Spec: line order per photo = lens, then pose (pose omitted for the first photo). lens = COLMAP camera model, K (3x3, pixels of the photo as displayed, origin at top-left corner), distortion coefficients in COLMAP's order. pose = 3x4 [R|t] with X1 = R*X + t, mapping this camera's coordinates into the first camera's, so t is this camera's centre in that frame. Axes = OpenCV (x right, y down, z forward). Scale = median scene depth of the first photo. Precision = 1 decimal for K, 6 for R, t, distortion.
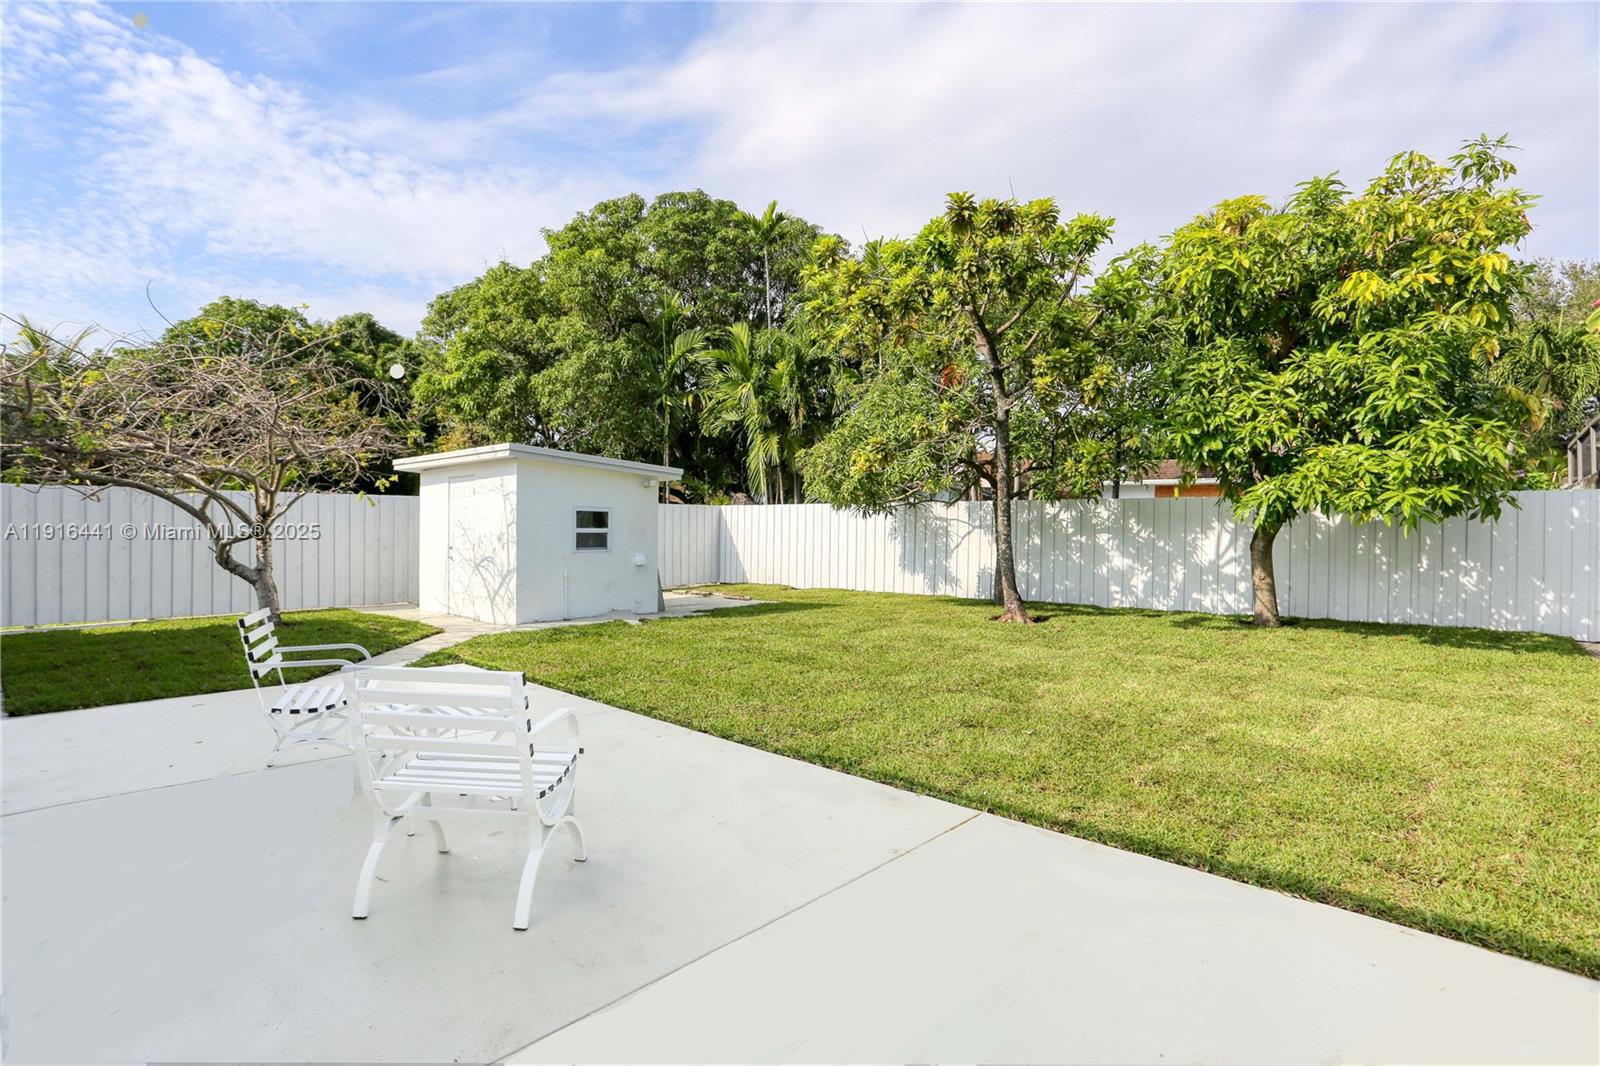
lens RADIAL K [[783.6, 0, 796.0], [0, 783.6, 531.1], [0, 0, 1]] dist [-0.044022, 0.007343]
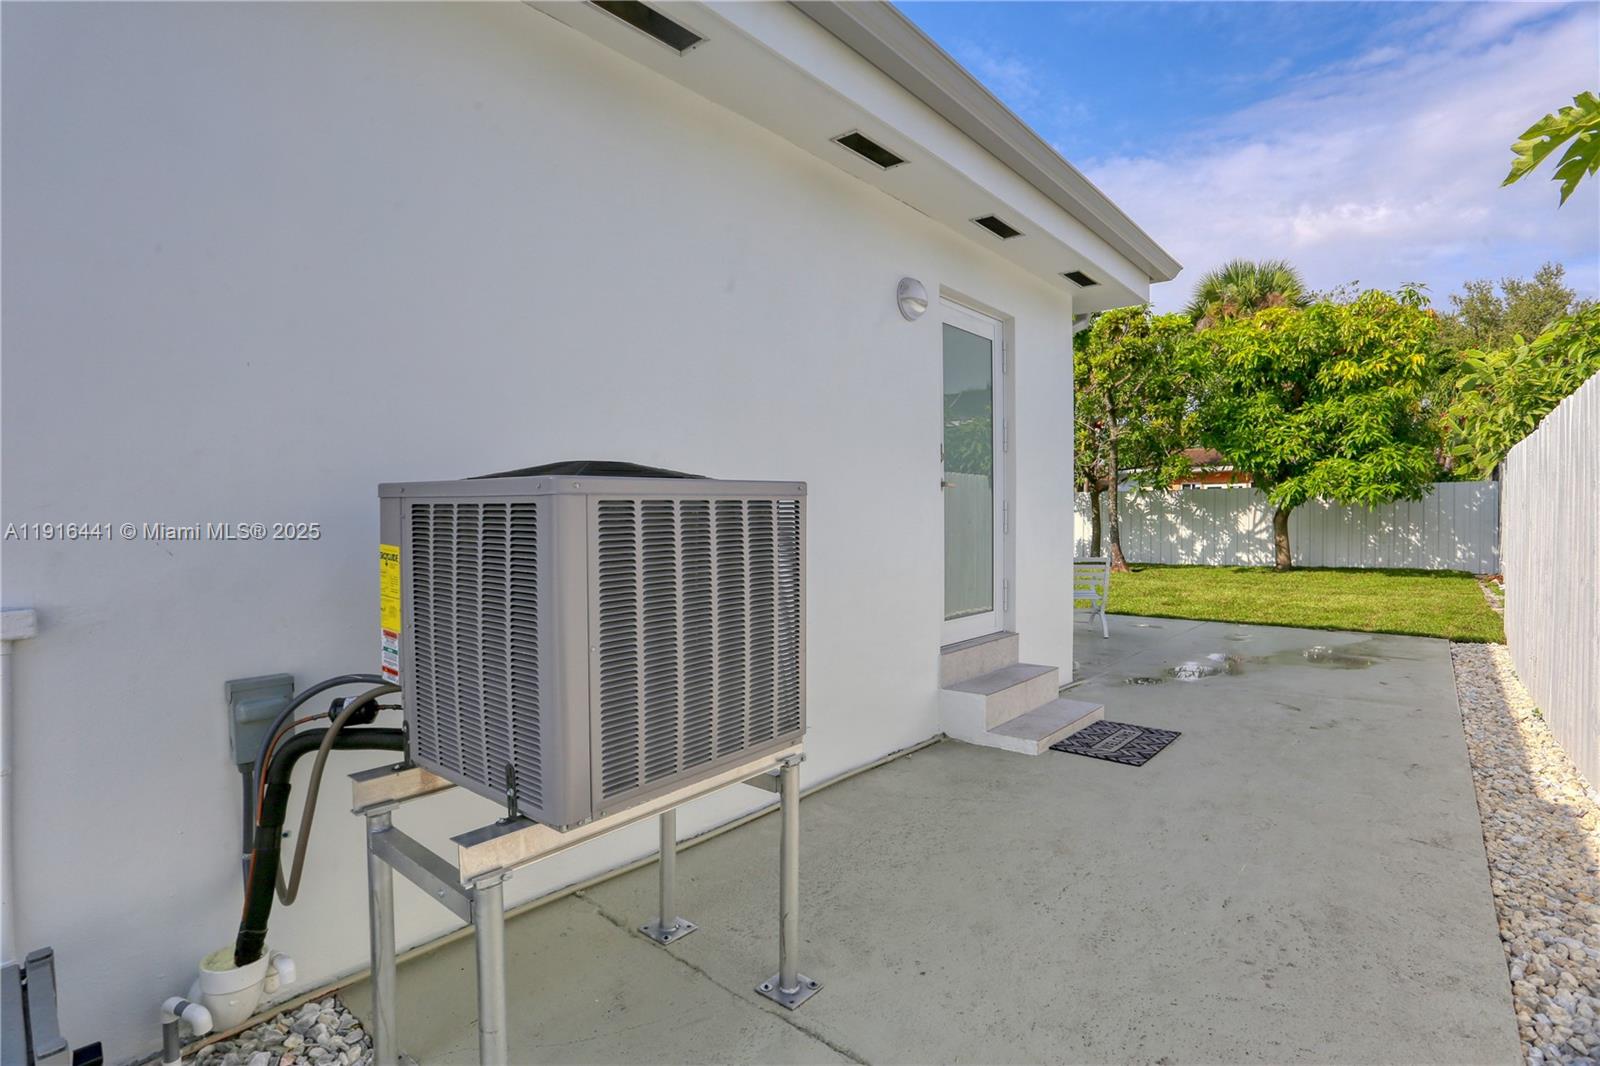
lens RADIAL K [[783.6, 0, 803.9], [0, 783.6, 528.1], [0, 0, 1]] dist [-0.044022, 0.007343]
pose [[0.999471, -0.023434, 0.022565, -0.503433], [0.023112, 0.999629, 0.014446, -0.010917], [-0.022895, -0.013917, 0.999641, -0.674212]]
